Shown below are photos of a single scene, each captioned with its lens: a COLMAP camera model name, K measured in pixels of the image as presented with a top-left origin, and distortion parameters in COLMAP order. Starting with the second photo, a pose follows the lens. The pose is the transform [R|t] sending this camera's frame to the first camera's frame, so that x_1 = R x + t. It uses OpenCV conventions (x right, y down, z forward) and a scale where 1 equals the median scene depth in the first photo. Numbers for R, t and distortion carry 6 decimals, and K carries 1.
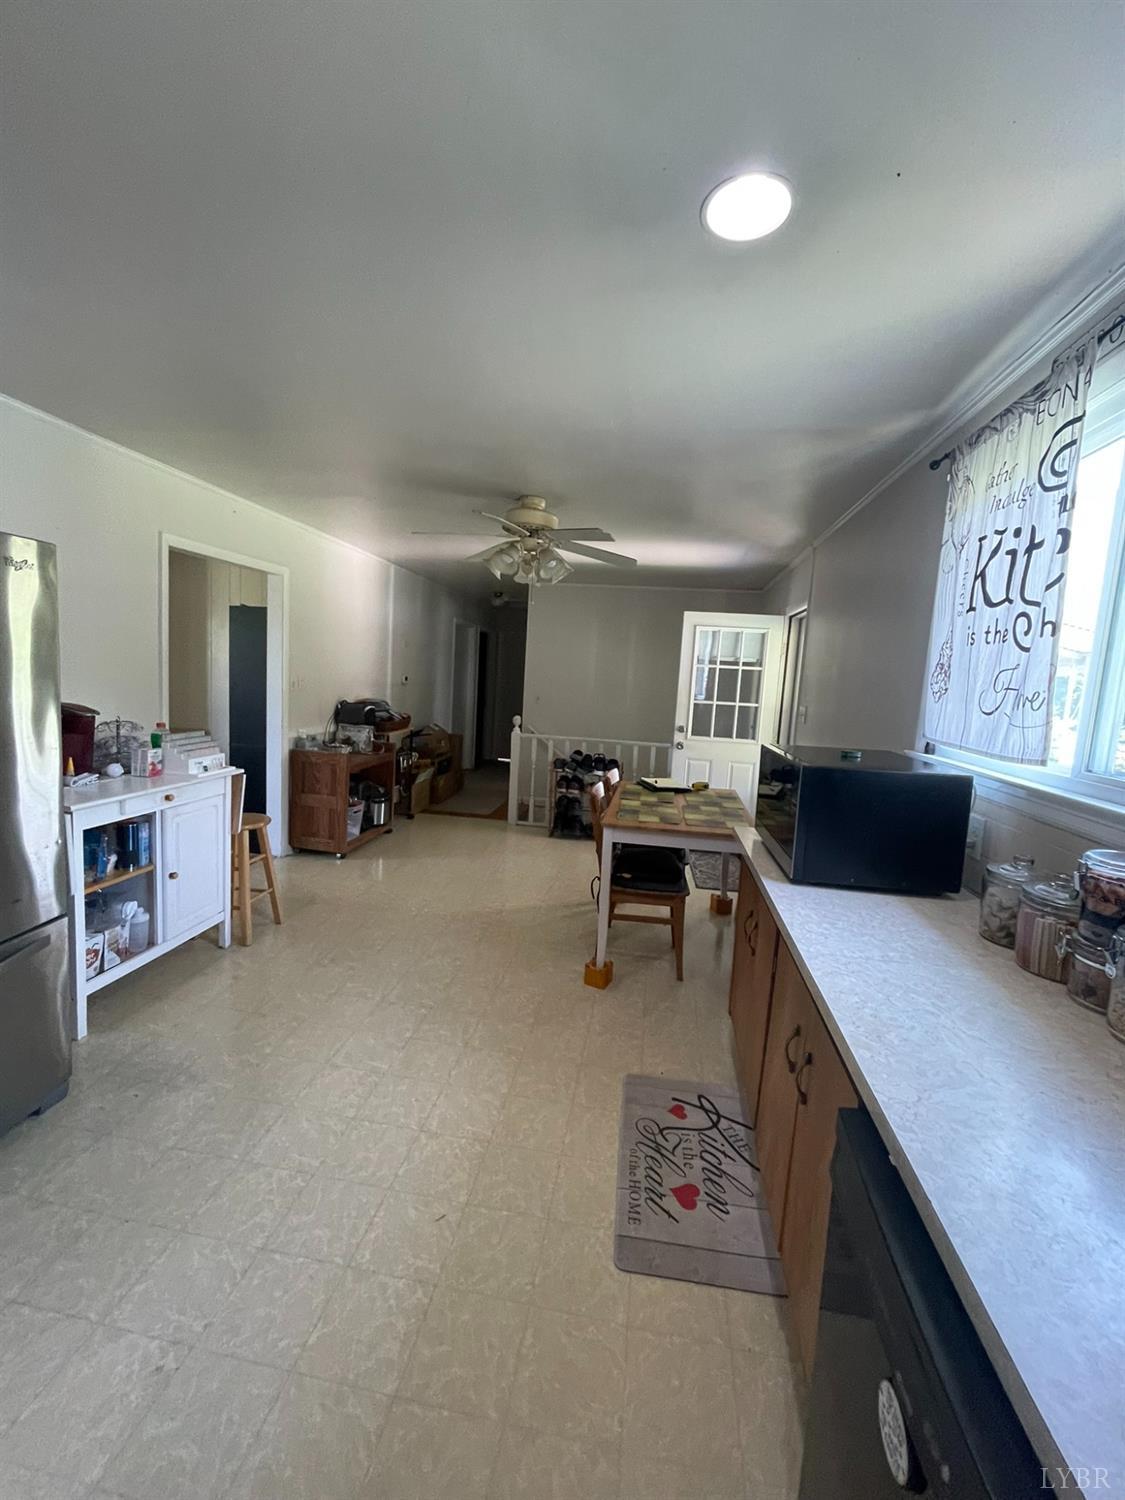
lens RADIAL K [[601.9, 0, 565.5], [0, 601.9, 744.0], [0, 0, 1]] dist [-0.007550, -0.000341]
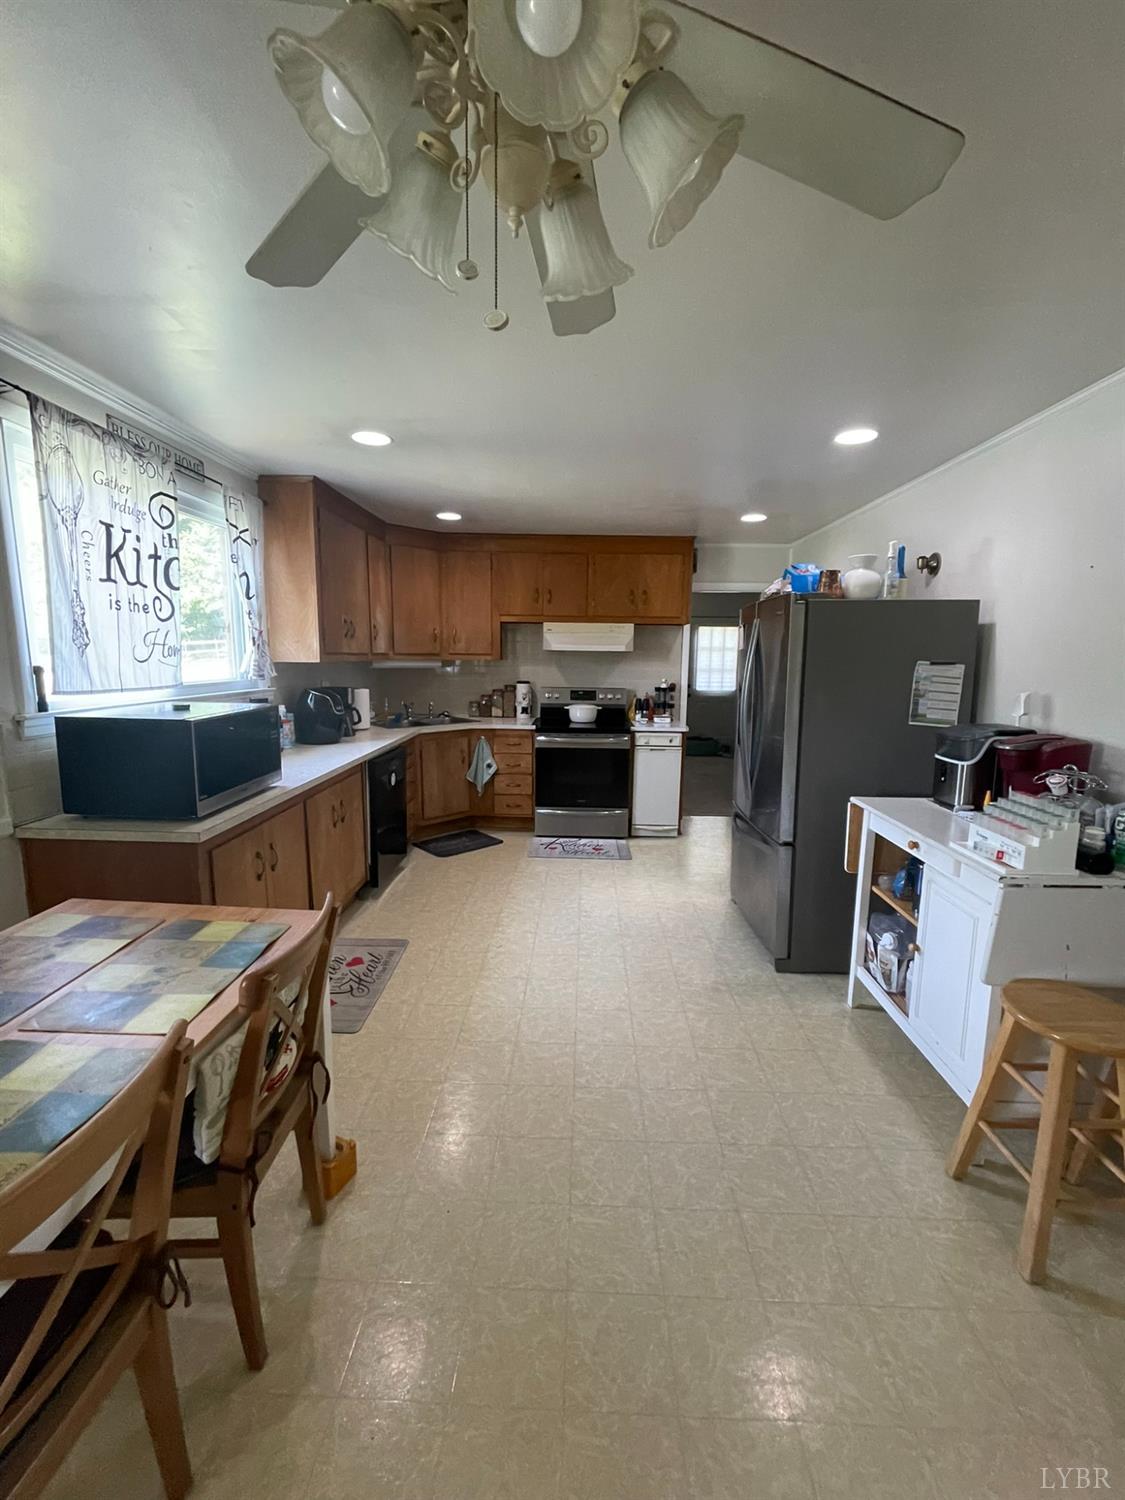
lens RADIAL K [[601.9, 0, 565.5], [0, 601.9, 744.0], [0, 0, 1]] dist [-0.007550, -0.000341]
pose [[-0.989207, -0.056465, -0.135206, -0.120307], [-0.088464, 0.965754, 0.243913, -0.304874], [0.116803, 0.253241, -0.960326, 2.587714]]
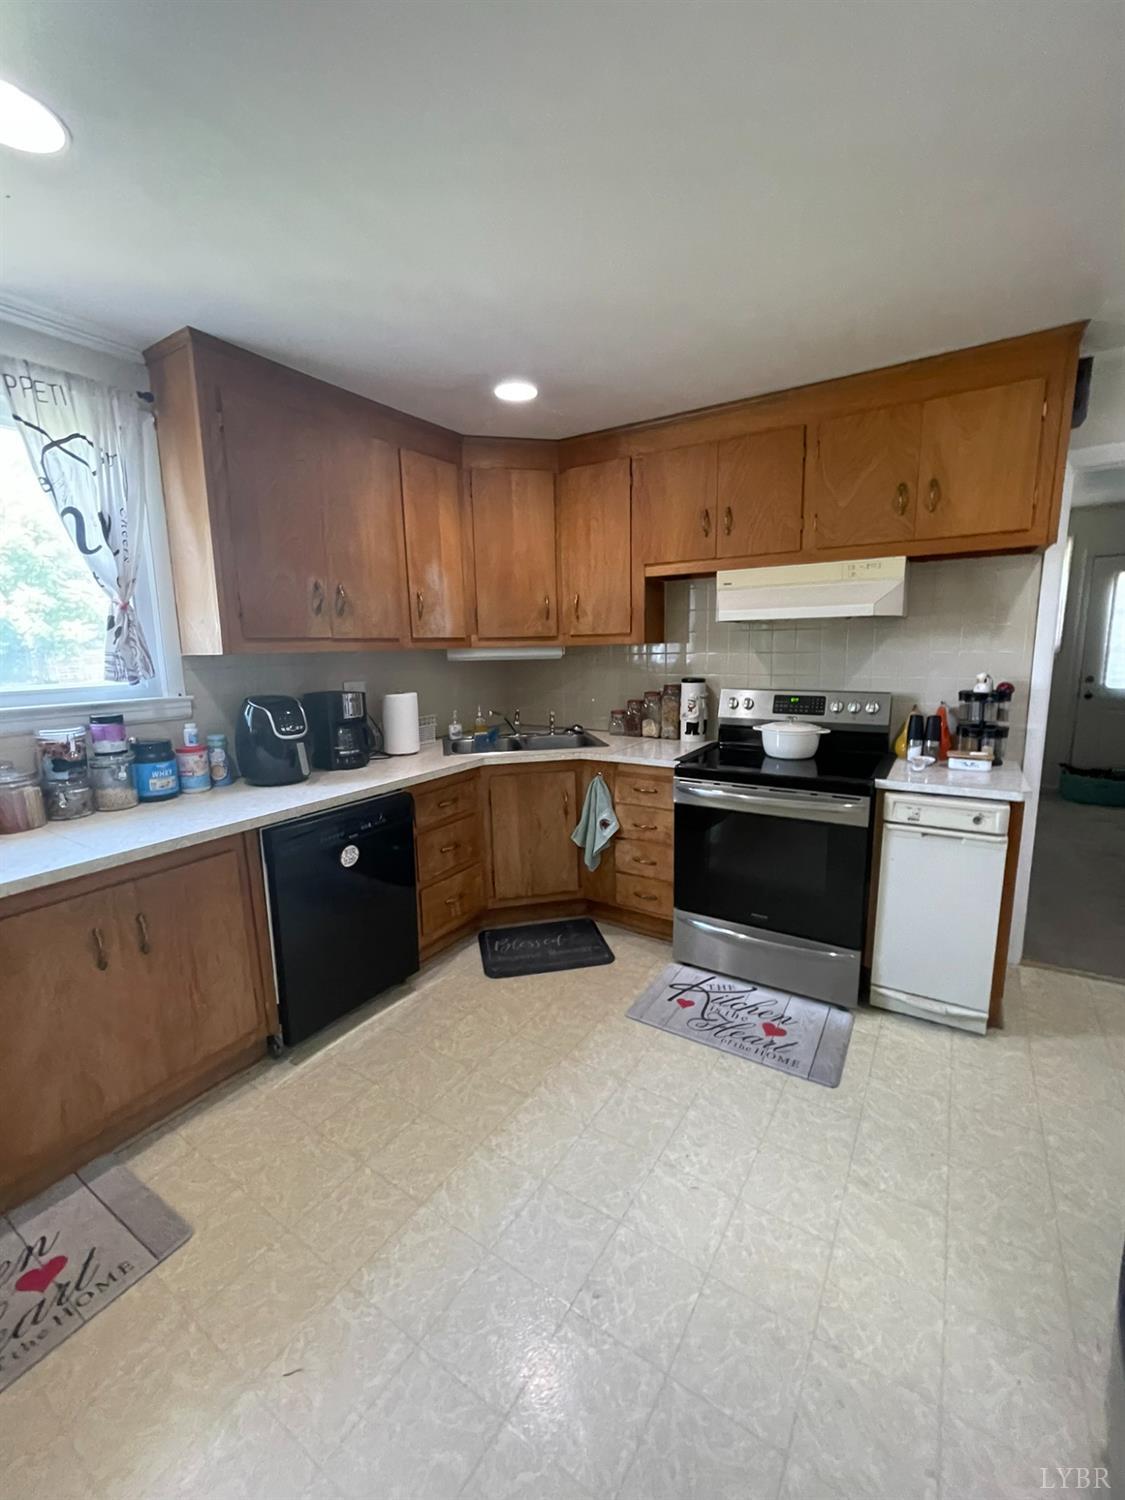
lens RADIAL K [[601.9, 0, 565.5], [0, 601.9, 744.0], [0, 0, 1]] dist [-0.007550, -0.000341]
pose [[-0.914288, -0.110086, 0.389819, -0.696219], [0.005647, 0.958803, 0.284014, -0.164355], [-0.405026, 0.261872, -0.876000, 1.258894]]
